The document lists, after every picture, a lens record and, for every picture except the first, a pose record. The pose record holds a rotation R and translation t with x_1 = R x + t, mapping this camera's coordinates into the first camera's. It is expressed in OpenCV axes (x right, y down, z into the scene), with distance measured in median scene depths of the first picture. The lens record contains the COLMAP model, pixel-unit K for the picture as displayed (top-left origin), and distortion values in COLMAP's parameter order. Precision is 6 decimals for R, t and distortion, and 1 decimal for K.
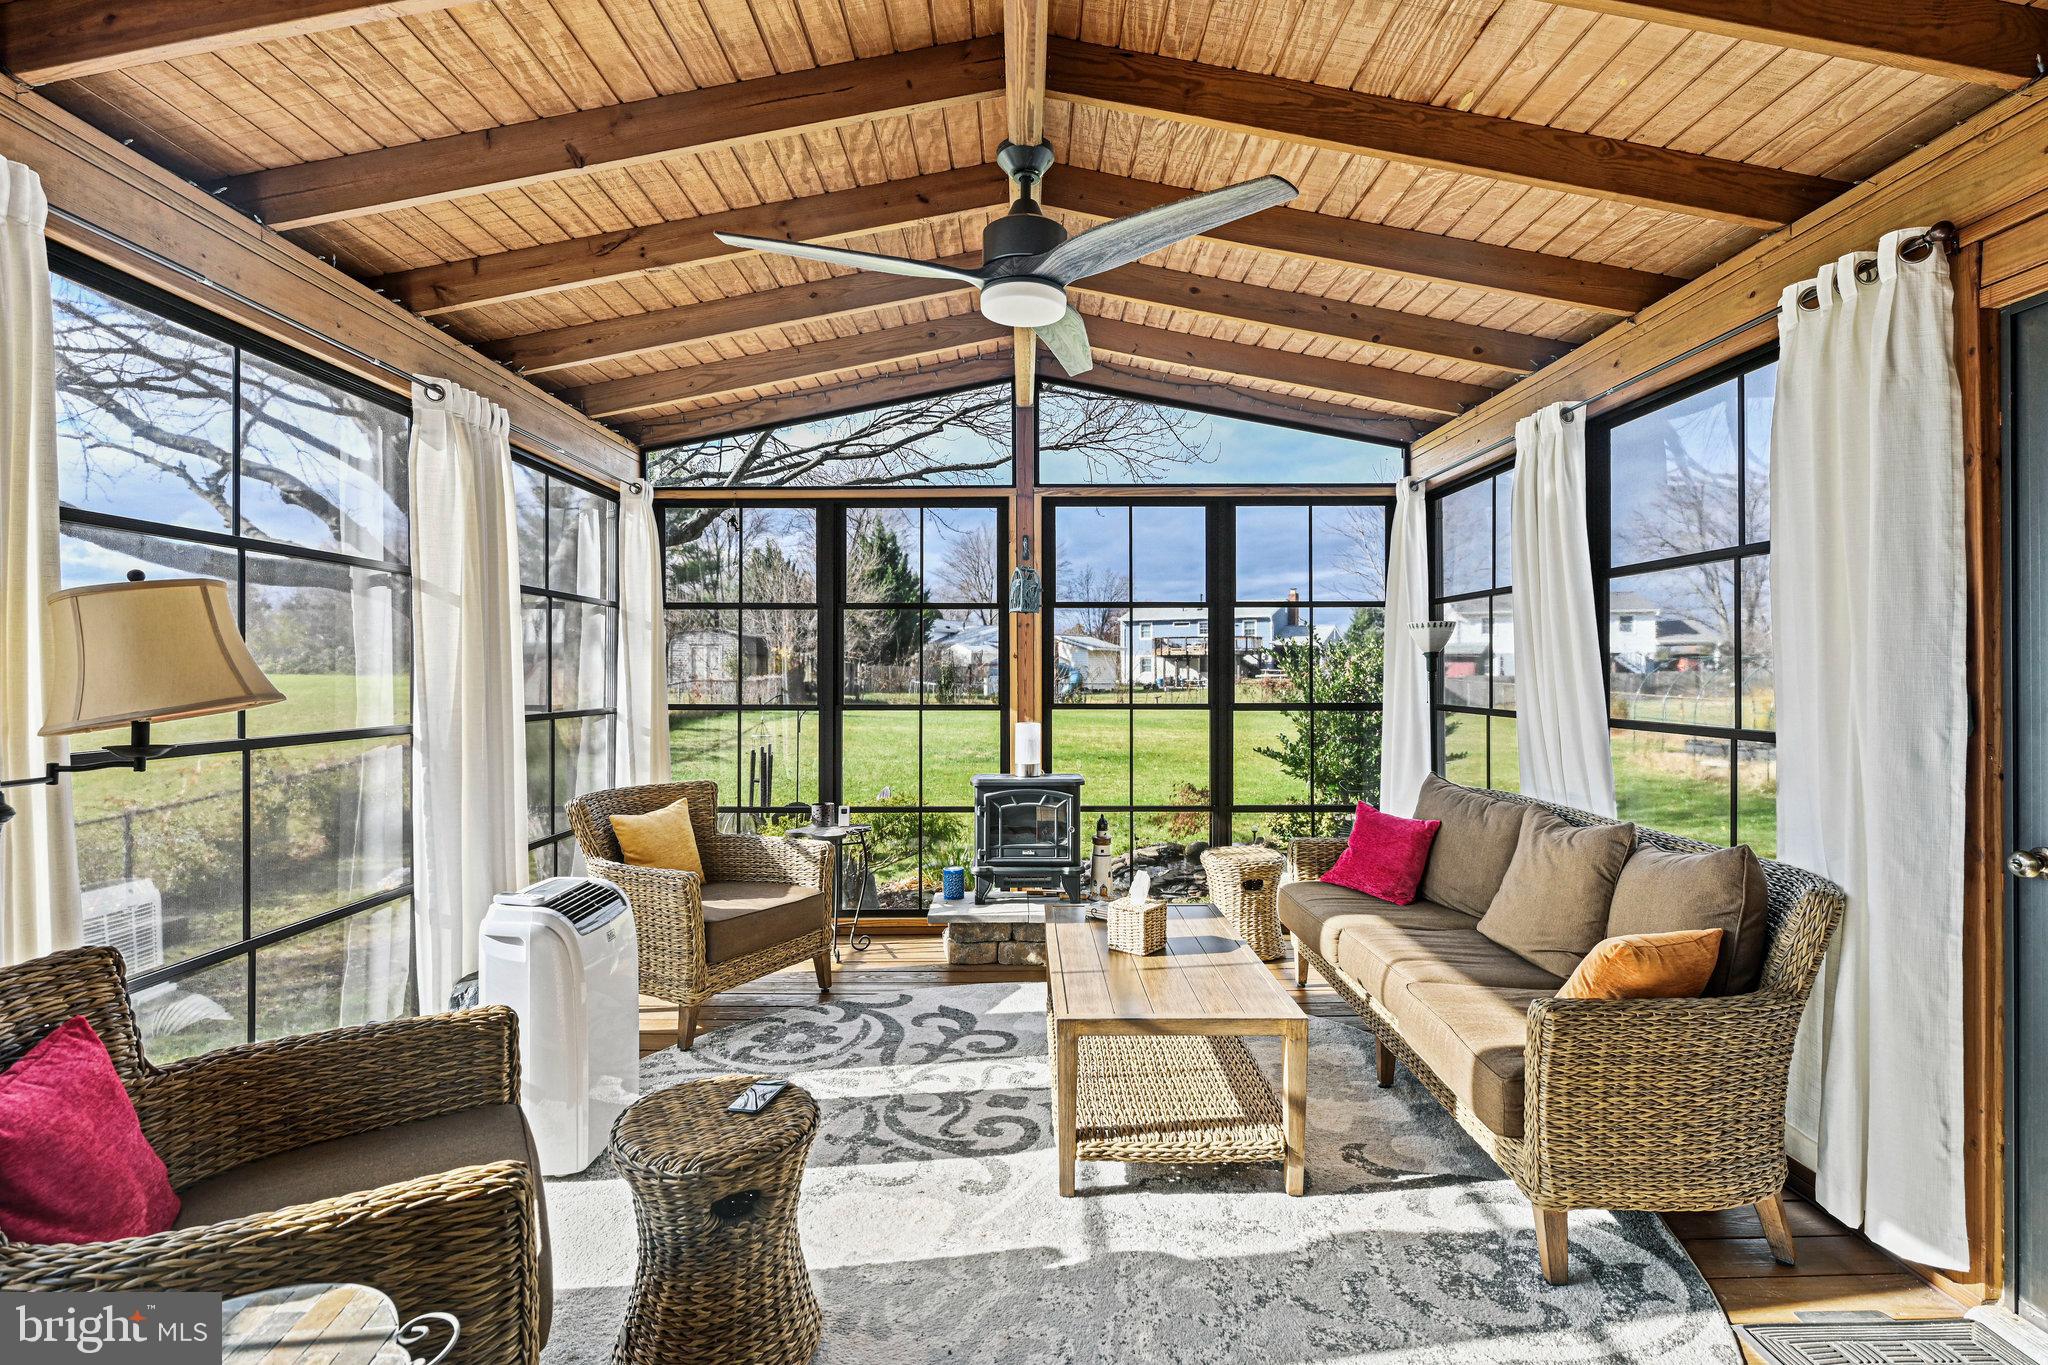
lens RADIAL K [[903.1, 0, 1023.2], [0, 903.1, 672.3], [0, 0, 1]] dist [-0.003946, 0.000021]
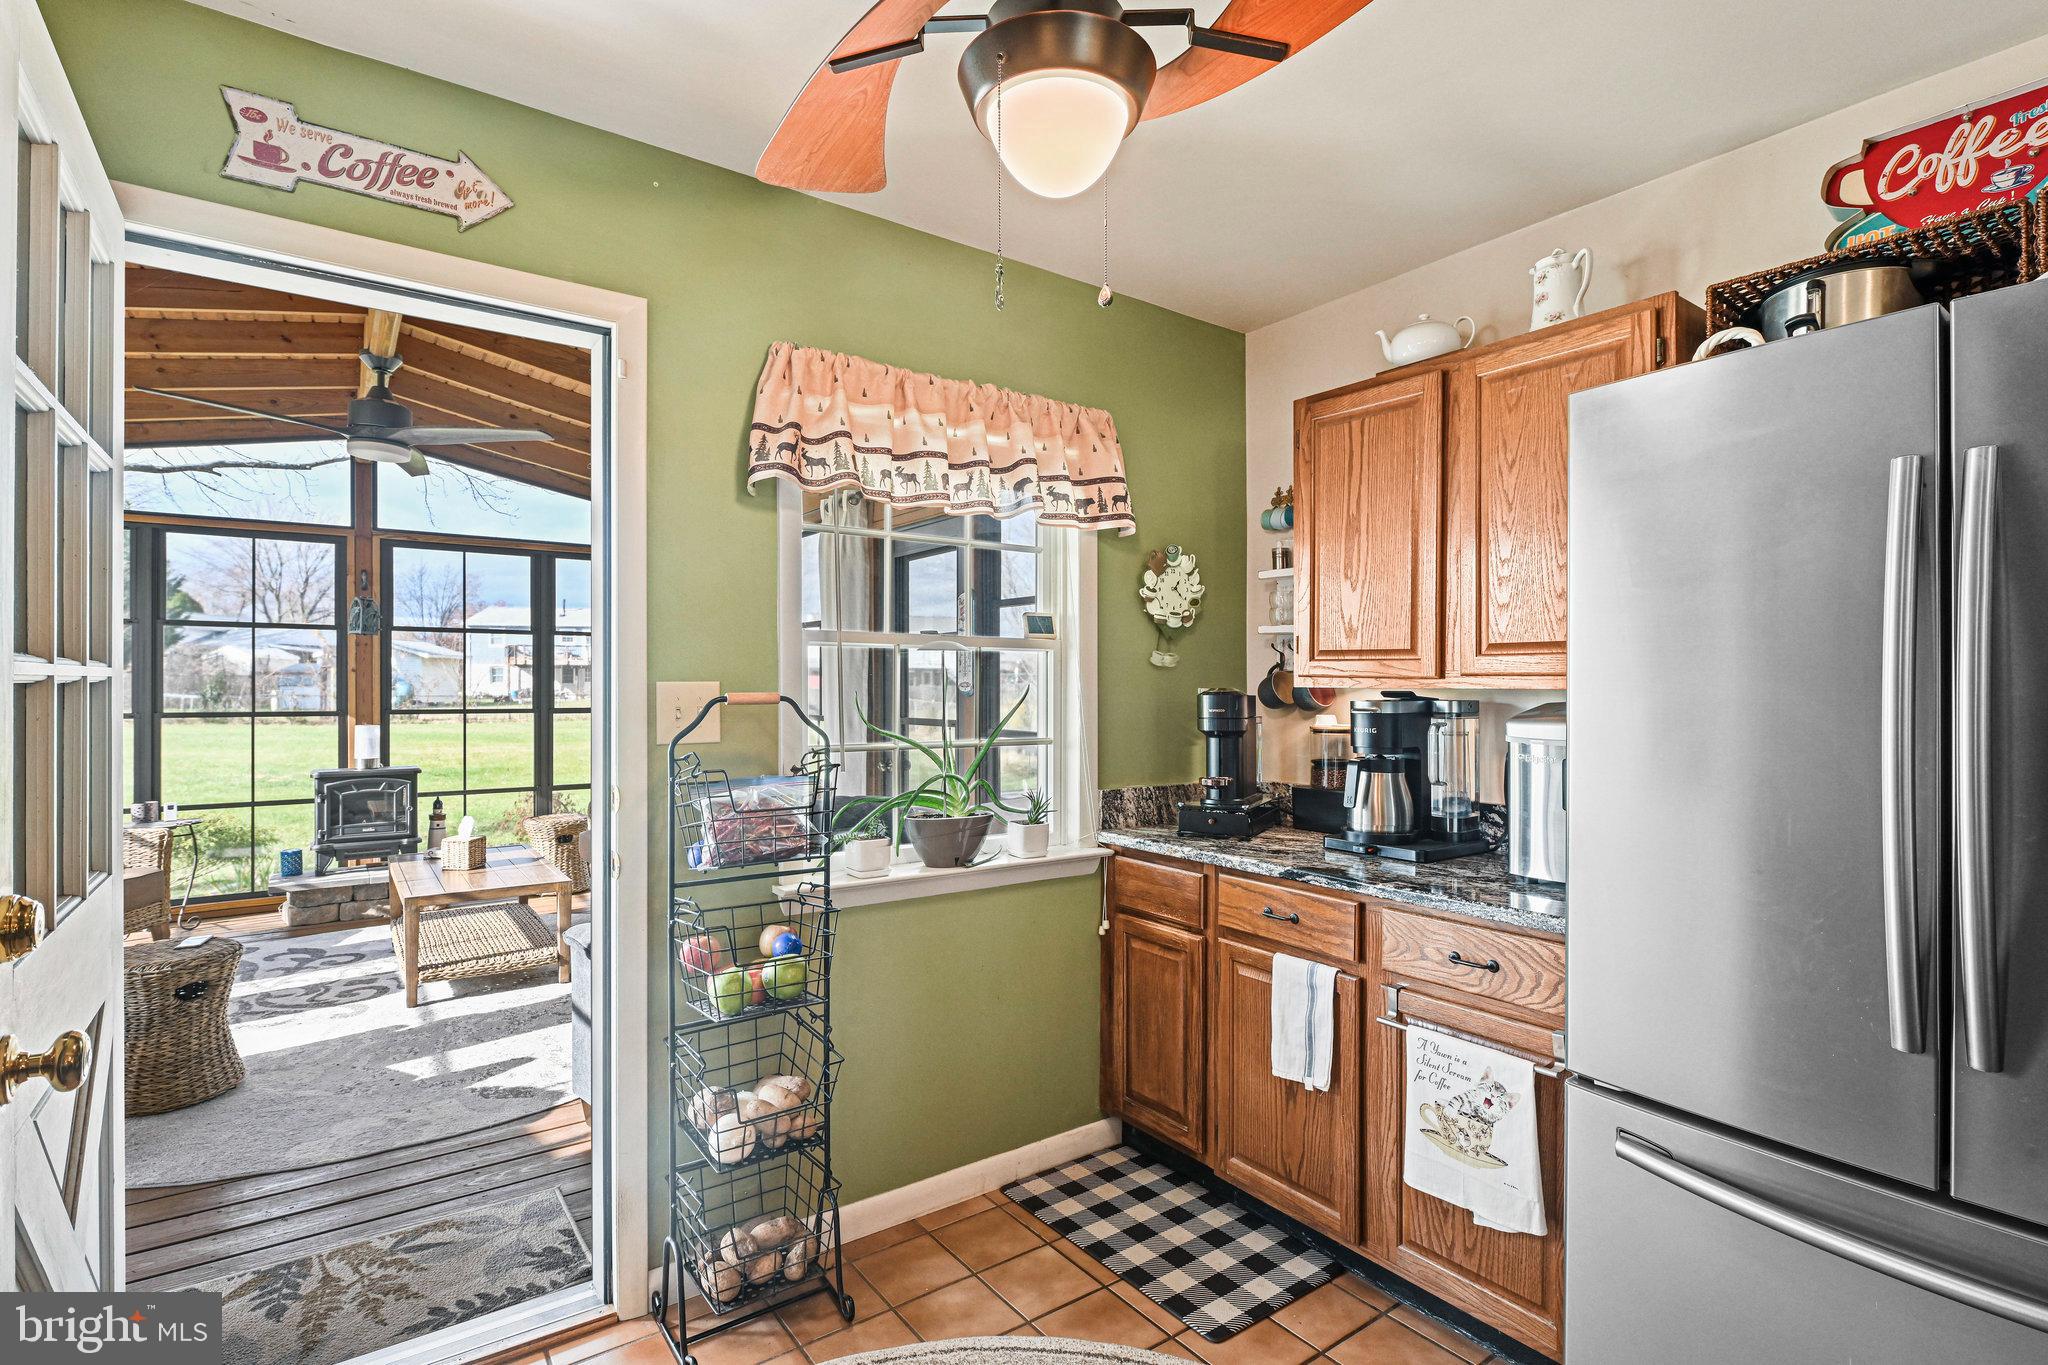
lens RADIAL K [[975.4, 0, 1023.9], [0, 975.4, 687.5], [0, 0, 1]] dist [-0.003675, -0.001148]
pose [[0.810136, 0.000289, 0.586241, -0.049821], [-0.003059, 0.999988, 0.003733, -0.002677], [-0.586233, -0.004817, 0.810128, -0.617903]]
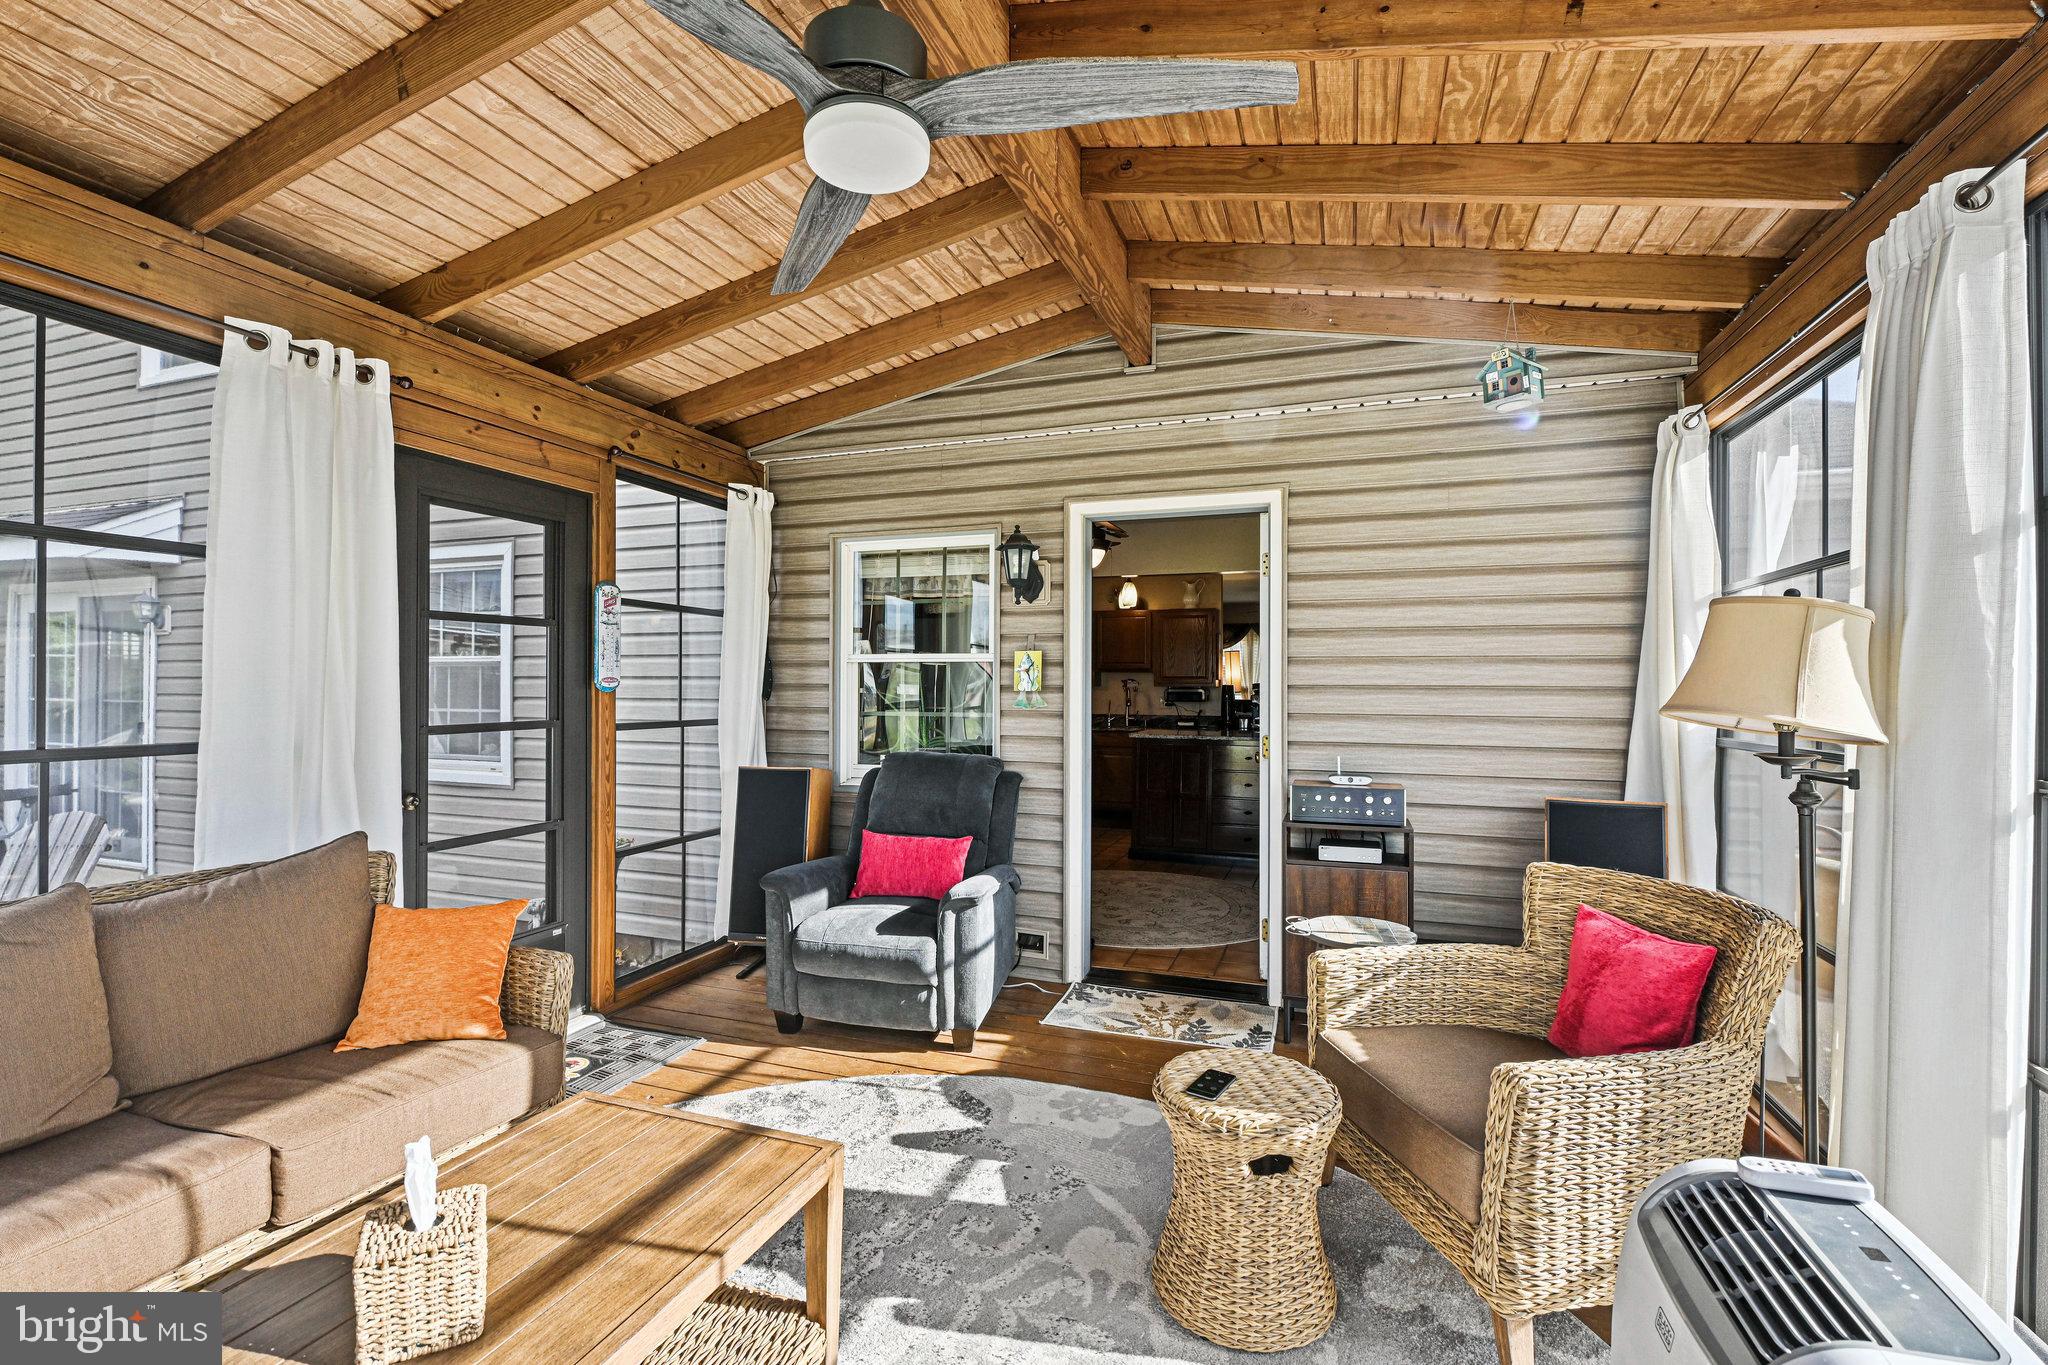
lens RADIAL K [[903.1, 0, 1023.2], [0, 903.1, 672.3], [0, 0, 1]] dist [-0.003946, 0.000021]
pose [[-0.941598, 0.002270, 0.336730, -0.207906], [-0.002194, 0.999915, -0.012877, 0.001963], [-0.336731, -0.012864, -0.941513, 0.972223]]
